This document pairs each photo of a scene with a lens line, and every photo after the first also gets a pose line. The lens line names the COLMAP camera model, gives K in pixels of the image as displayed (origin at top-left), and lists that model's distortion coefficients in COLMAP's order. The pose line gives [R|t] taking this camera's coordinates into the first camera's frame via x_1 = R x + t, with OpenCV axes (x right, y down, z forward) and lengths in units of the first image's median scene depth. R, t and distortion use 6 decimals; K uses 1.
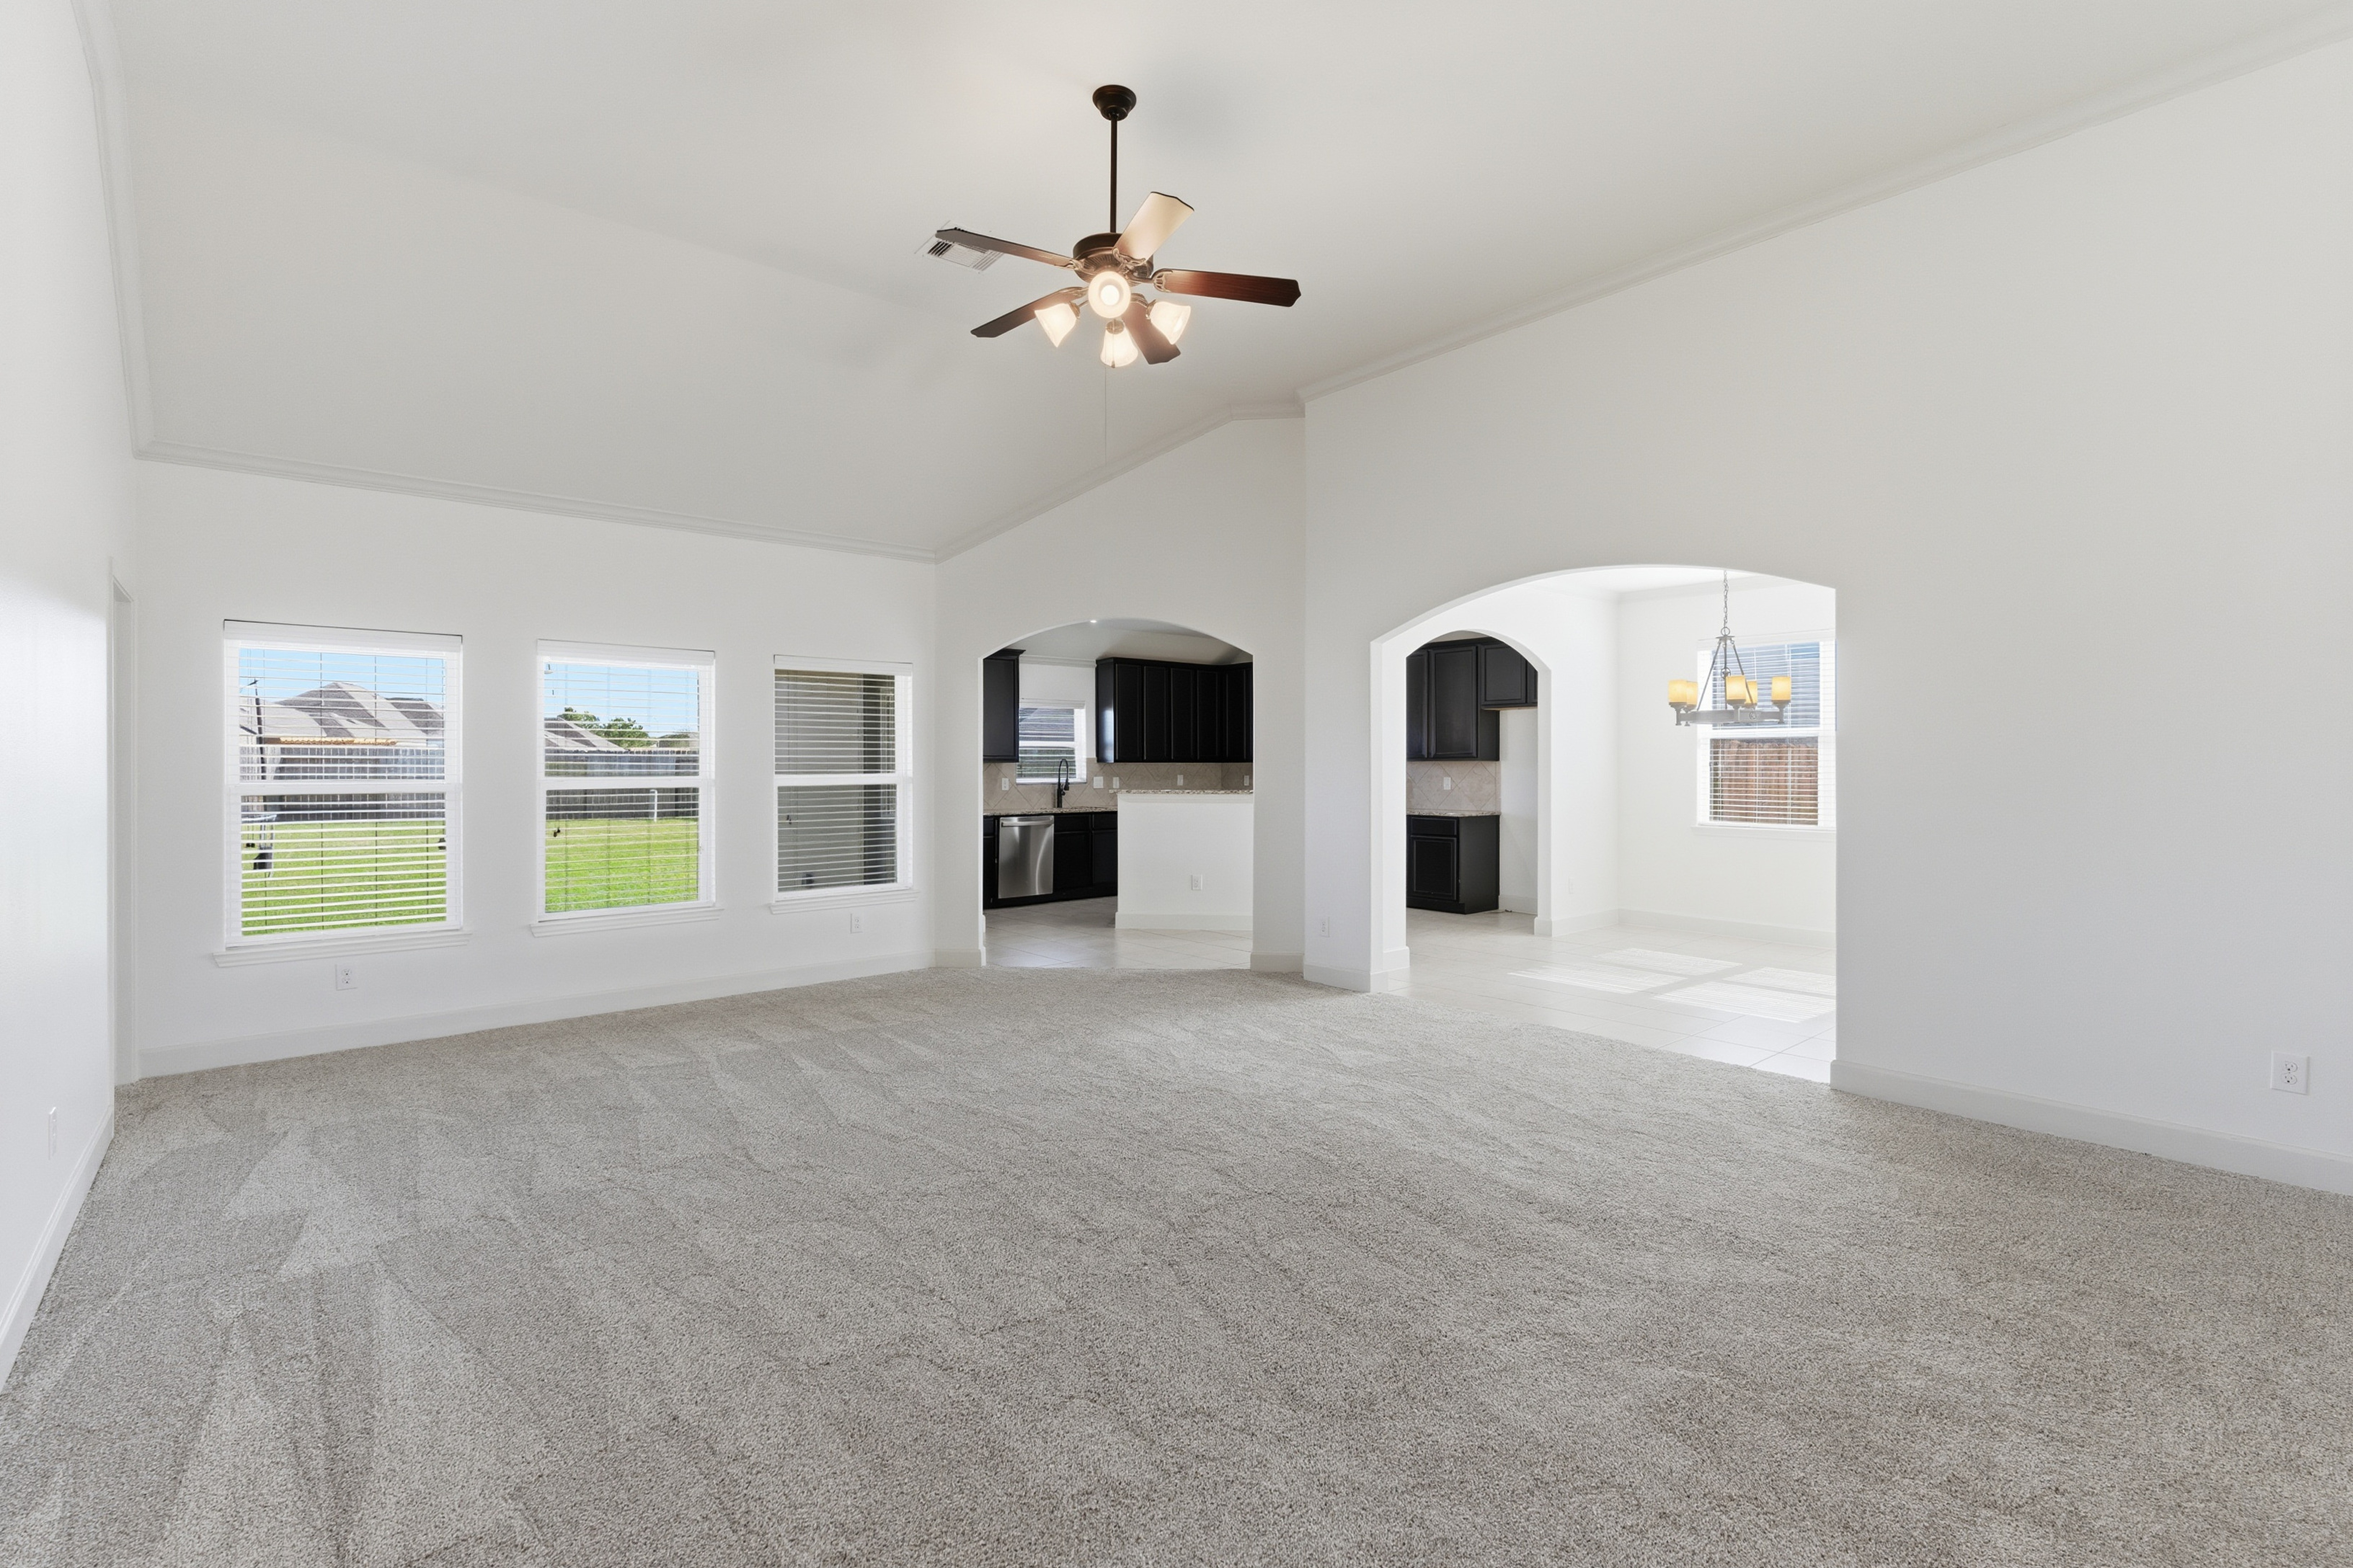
lens RADIAL K [[1067.1, 0, 1180.0], [0, 1067.1, 776.5], [0, 0, 1]] dist [0.003718, 0.001624]
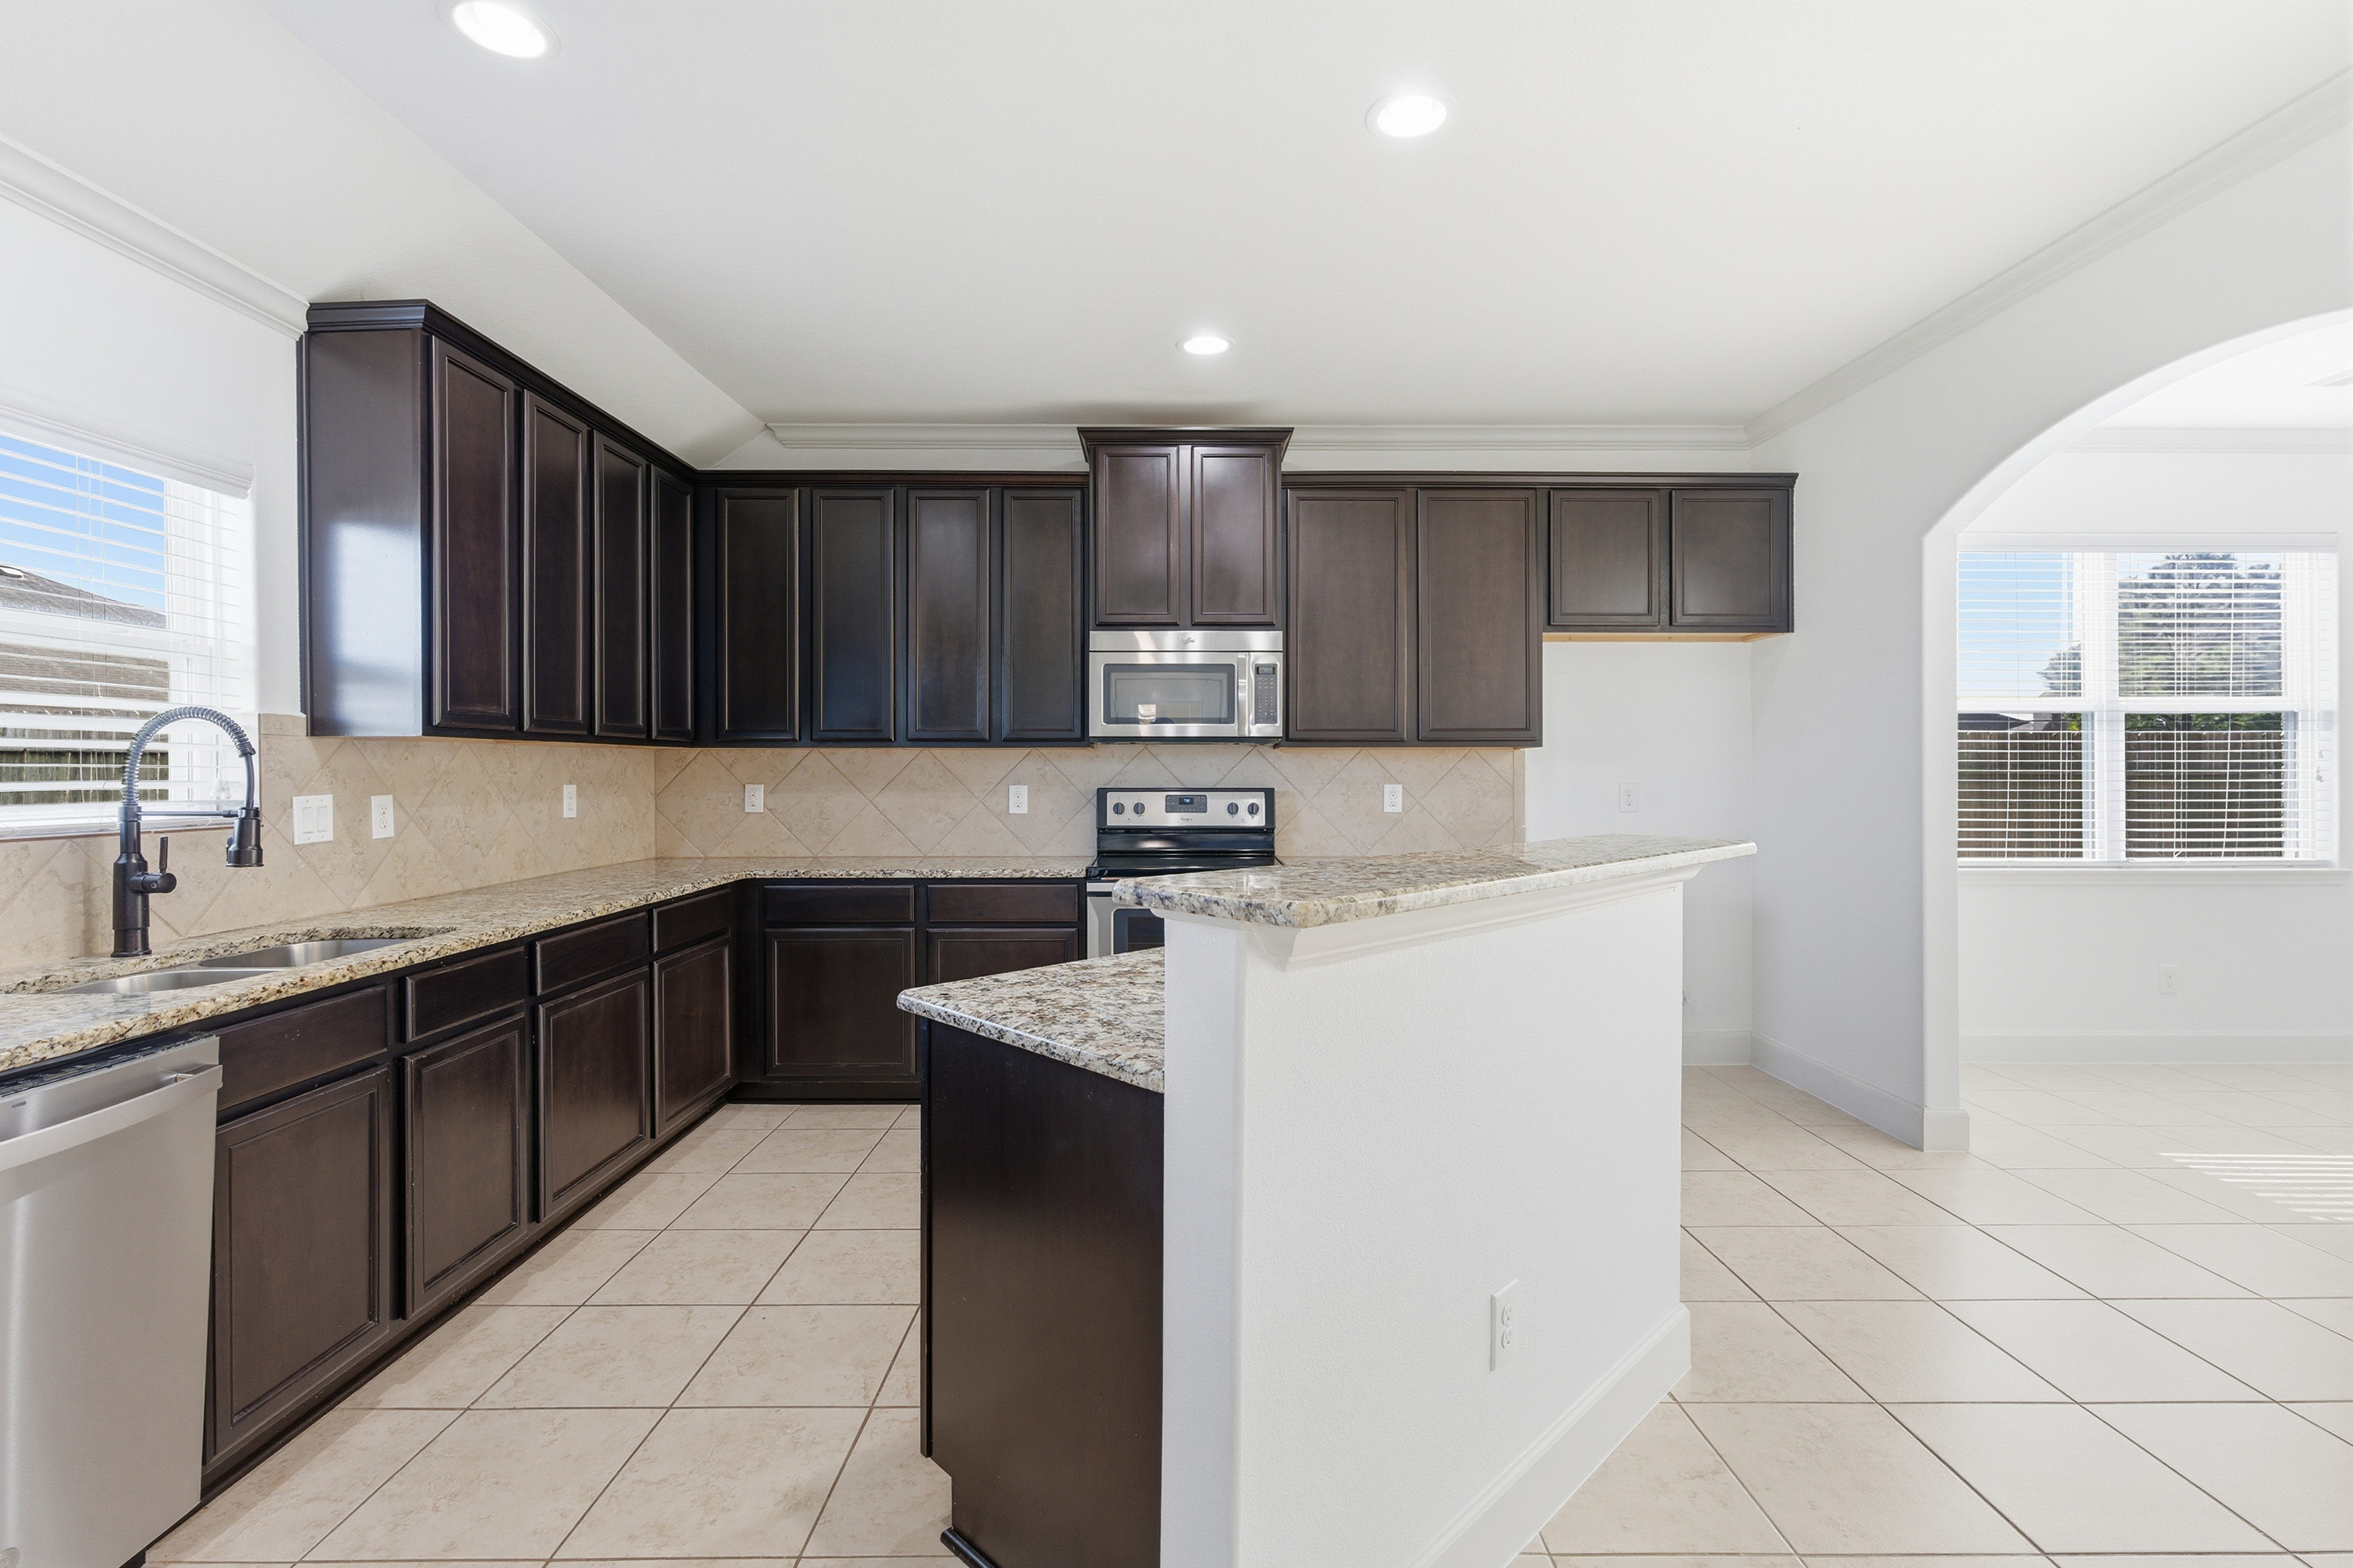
lens RADIAL K [[1067.3, 0, 1159.7], [0, 1067.3, 778.2], [0, 0, 1]] dist [0.003718, 0.001624]
pose [[0.645032, -0.006875, 0.764124, -0.139726], [0.001693, 0.999970, 0.007568, -0.005244], [-0.764154, -0.003589, 0.645024, 0.704299]]
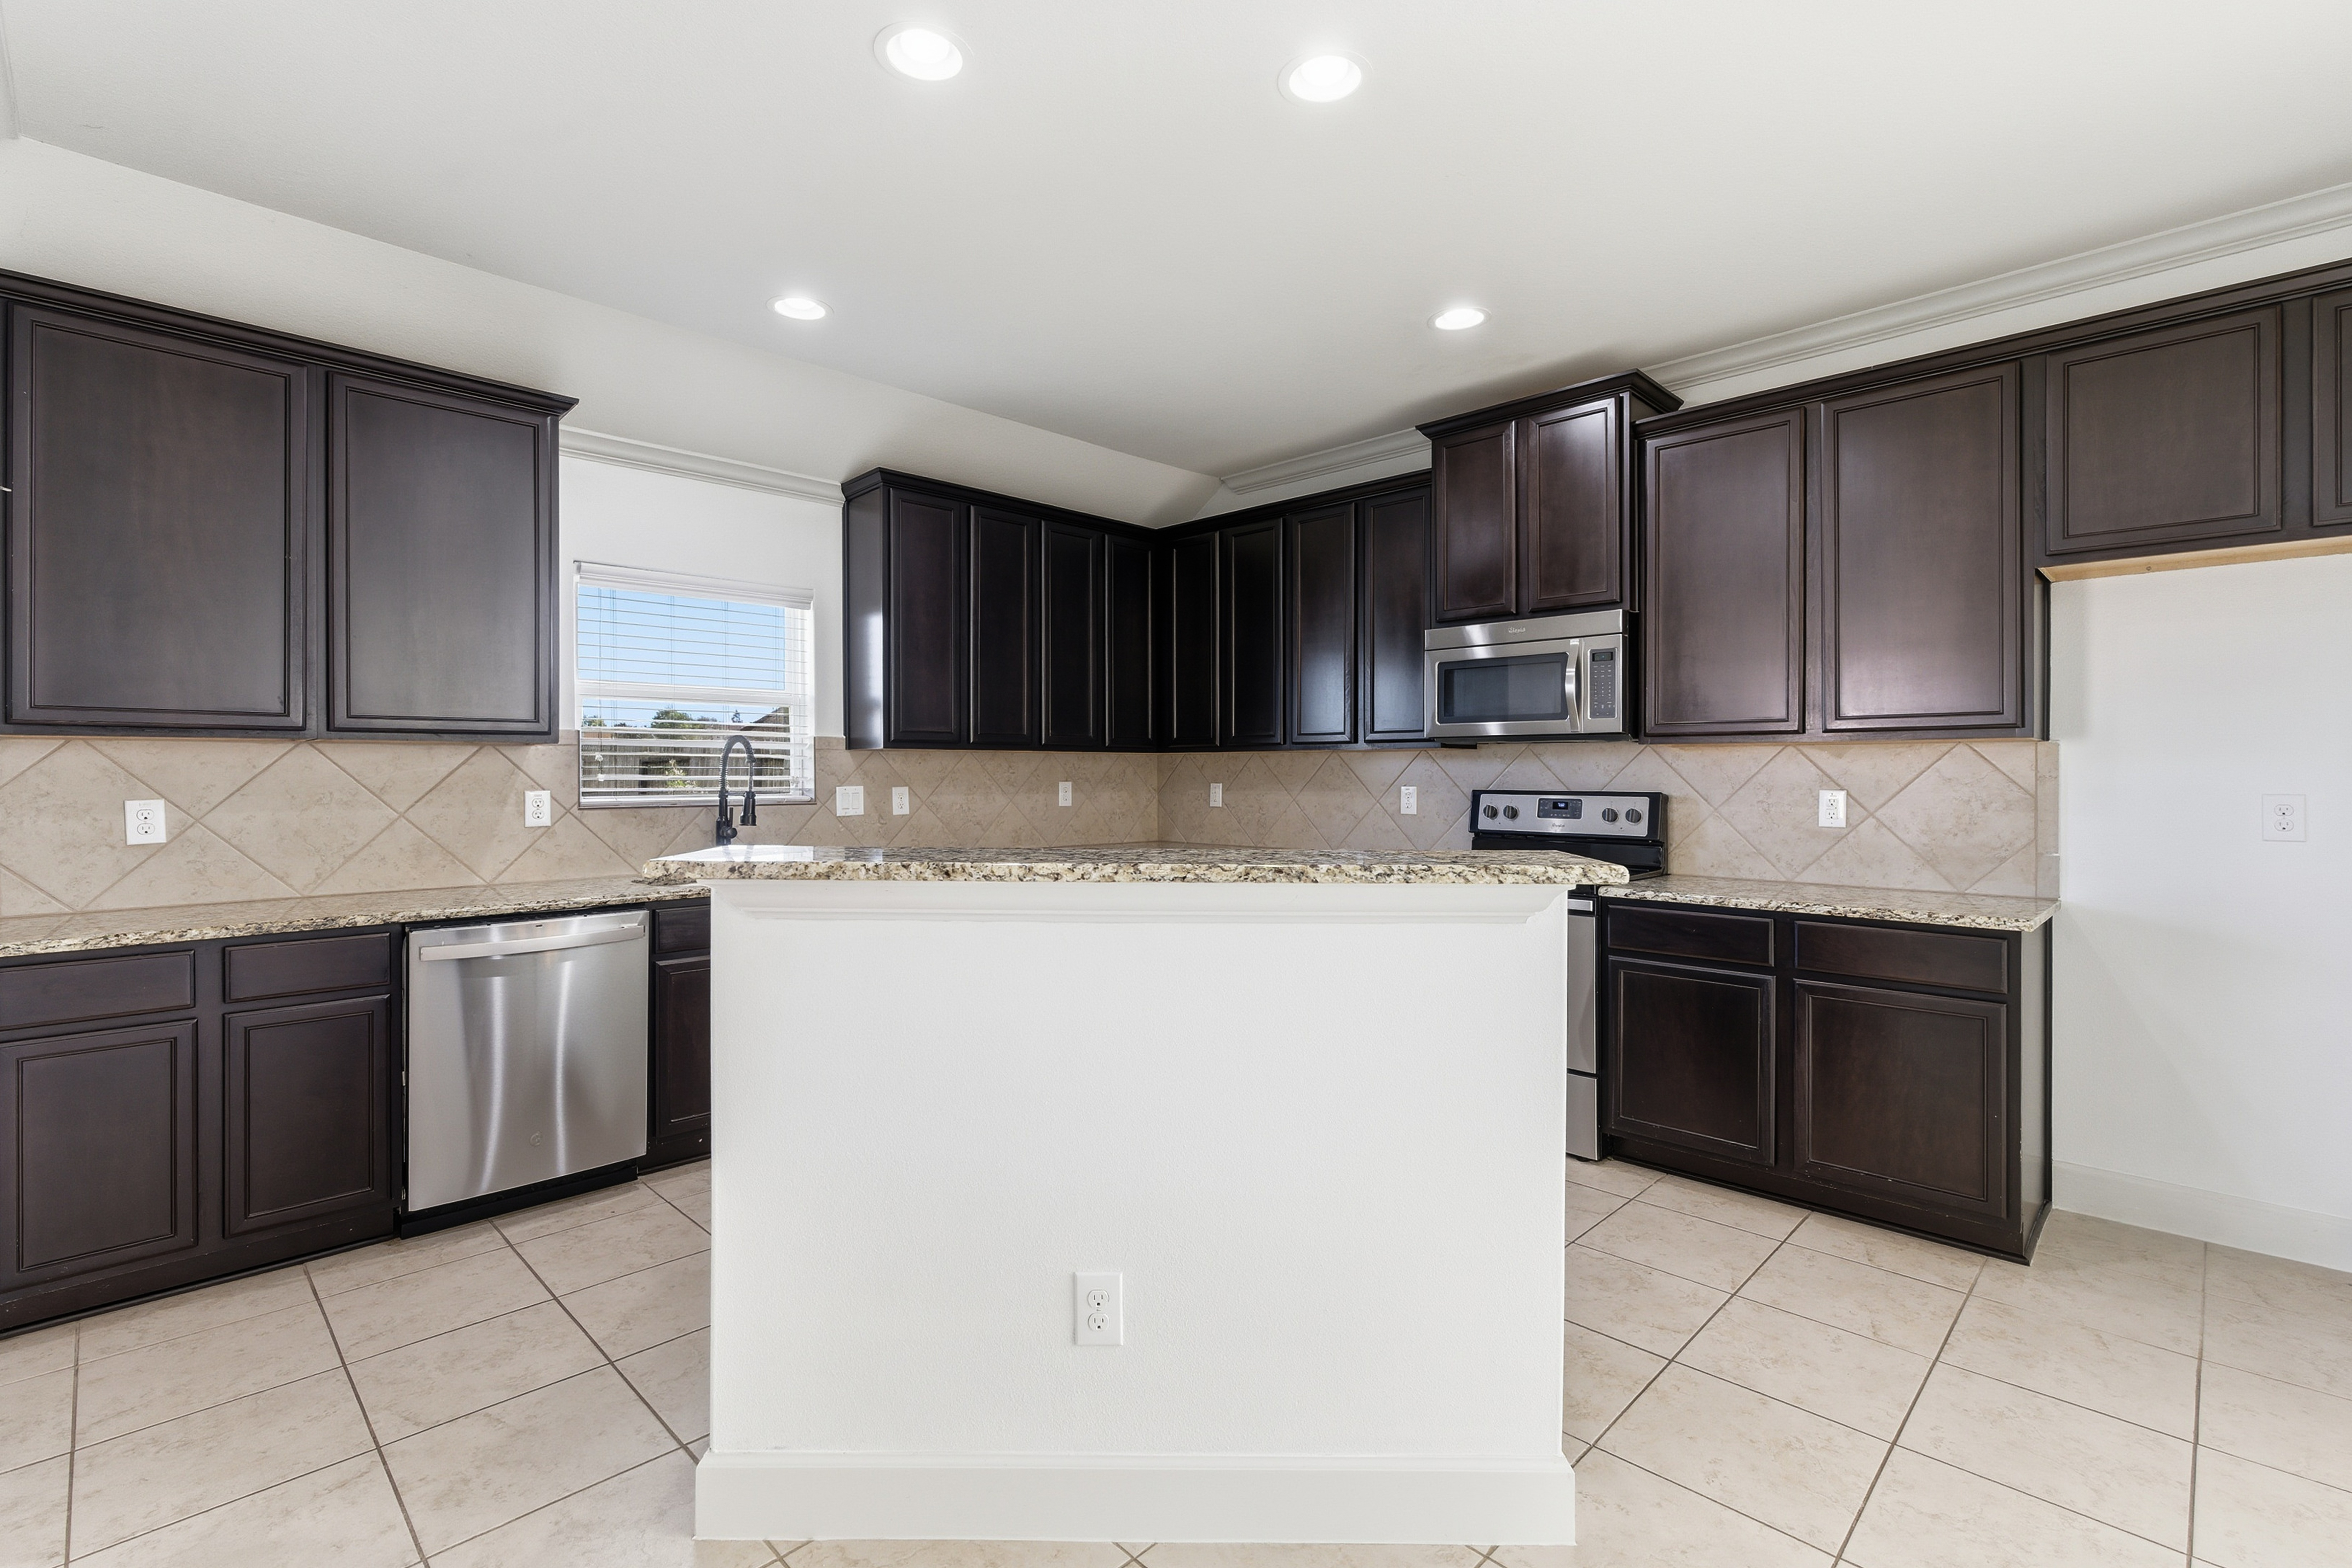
lens RADIAL K [[1066.8, 0, 1178.2], [0, 1066.8, 780.2], [0, 0, 1]] dist [0.003718, 0.001624]
pose [[0.996365, -0.000137, 0.085182, 0.010399], [-0.000359, 0.999983, 0.005799, -0.004276], [-0.085181, -0.005809, 0.996349, 0.606132]]
